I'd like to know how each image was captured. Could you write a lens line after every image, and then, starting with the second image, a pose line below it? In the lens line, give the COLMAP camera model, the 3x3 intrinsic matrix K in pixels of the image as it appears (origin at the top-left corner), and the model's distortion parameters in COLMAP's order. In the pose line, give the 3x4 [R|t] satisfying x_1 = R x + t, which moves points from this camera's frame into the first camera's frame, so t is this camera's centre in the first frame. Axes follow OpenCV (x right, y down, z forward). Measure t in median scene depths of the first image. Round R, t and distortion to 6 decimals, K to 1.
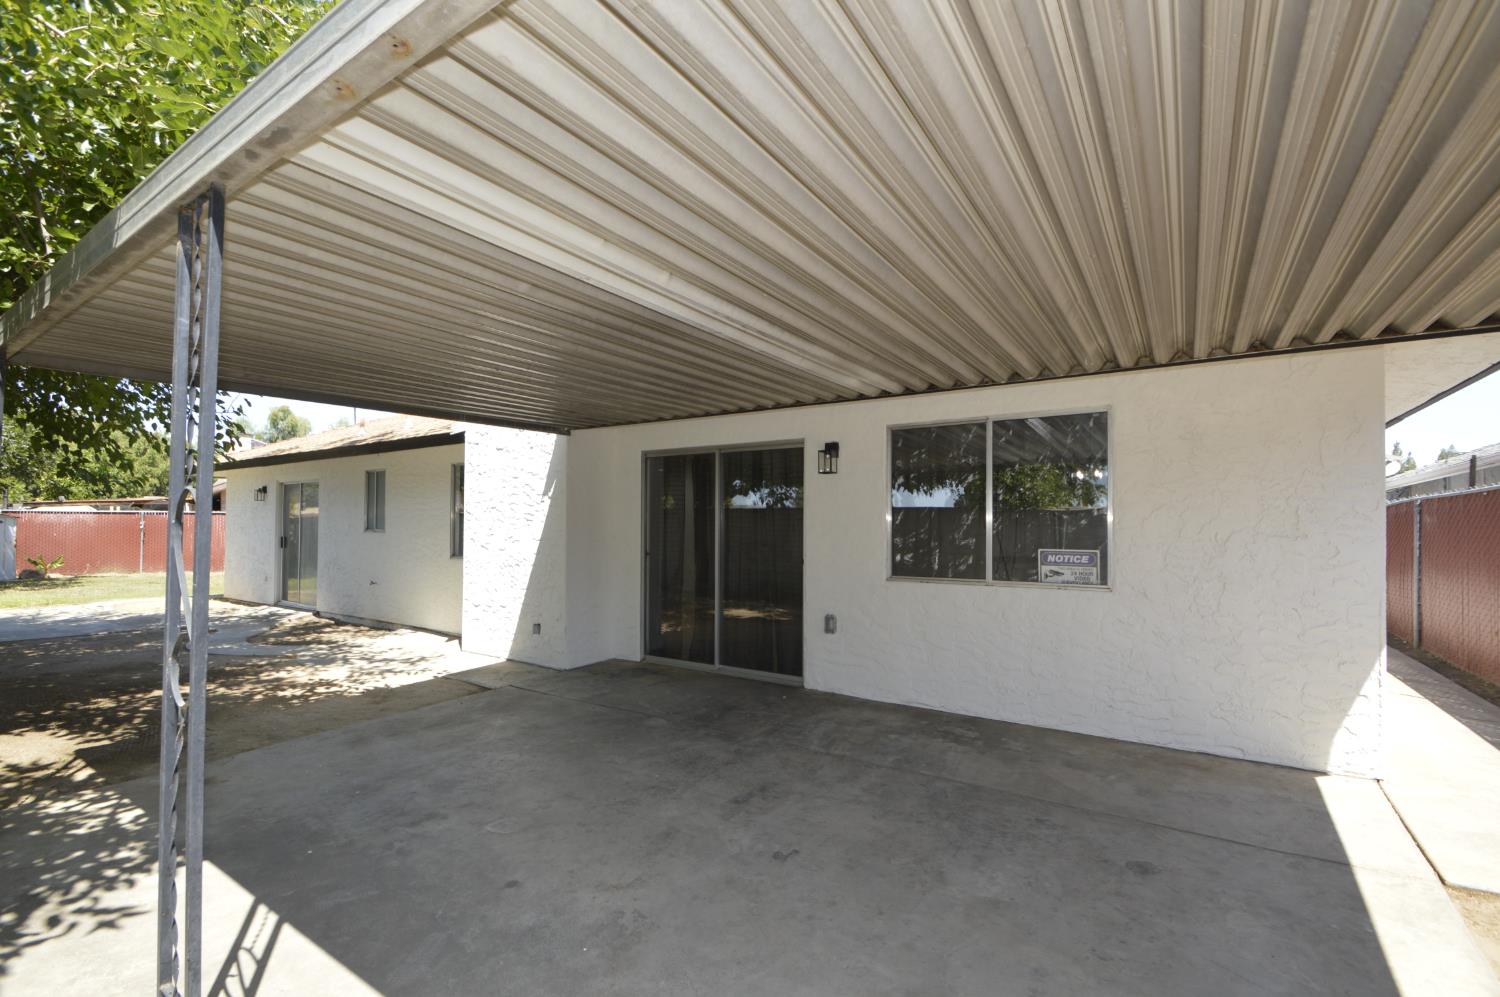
lens RADIAL K [[664.0, 0, 732.3], [0, 664.0, 516.4], [0, 0, 1]] dist [-0.000446, -0.004474]
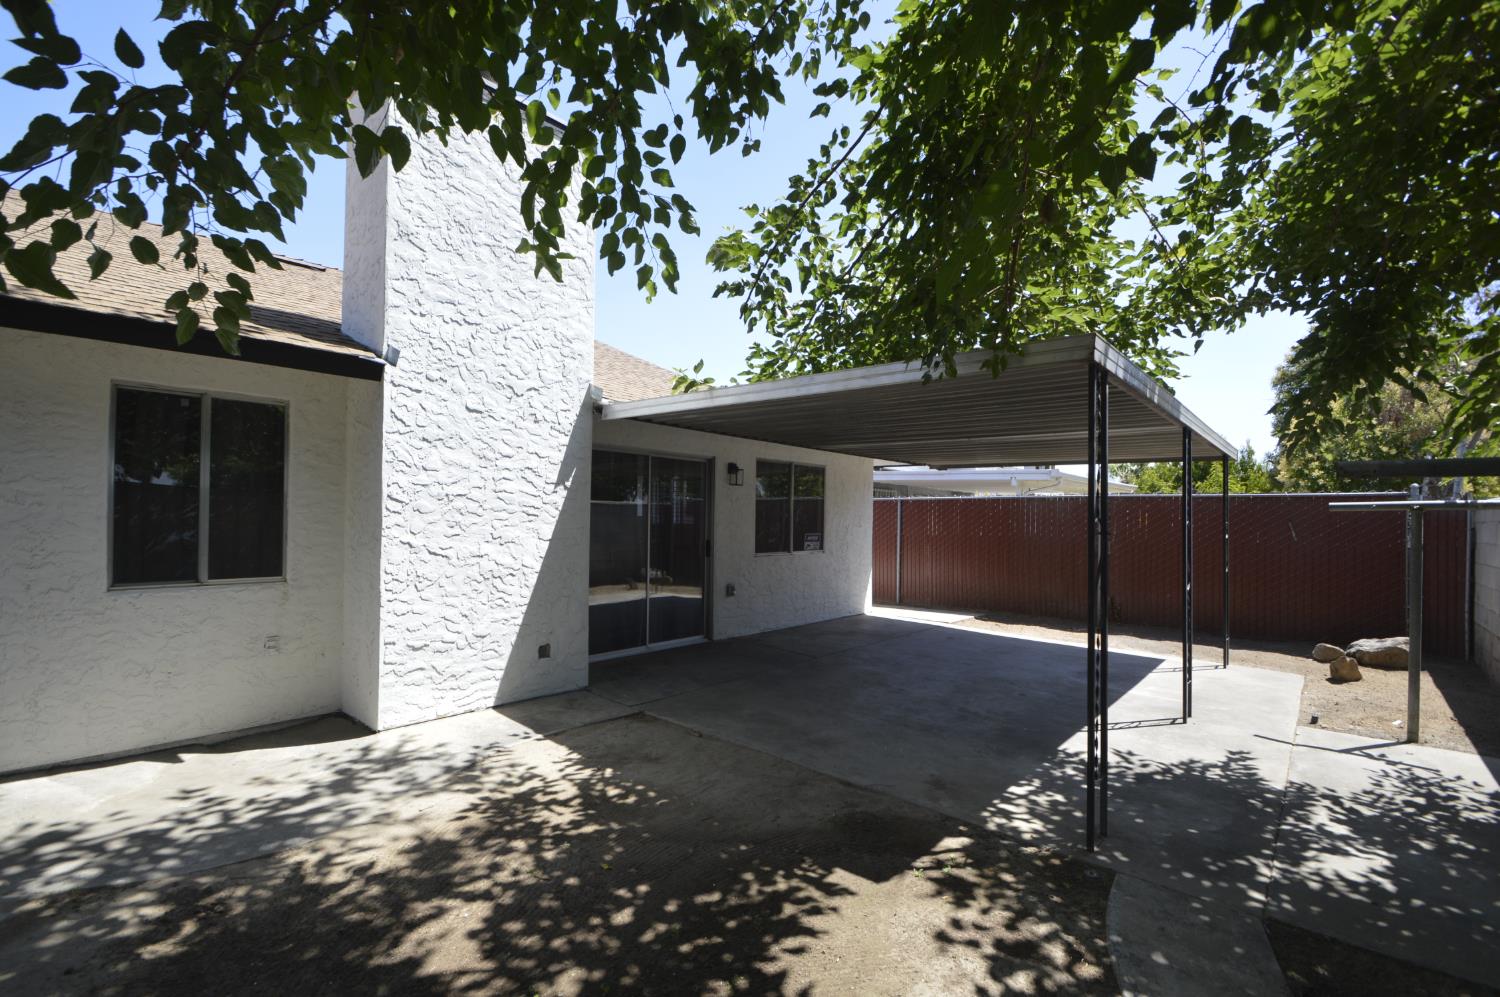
lens RADIAL K [[664.0, 0, 732.3], [0, 664.0, 516.4], [0, 0, 1]] dist [-0.000446, -0.004474]
pose [[0.129952, 0.000522, 0.991520, -1.722441], [-0.020209, 0.999794, 0.002123, 0.001733], [-0.991314, -0.020314, 0.129935, 1.112780]]
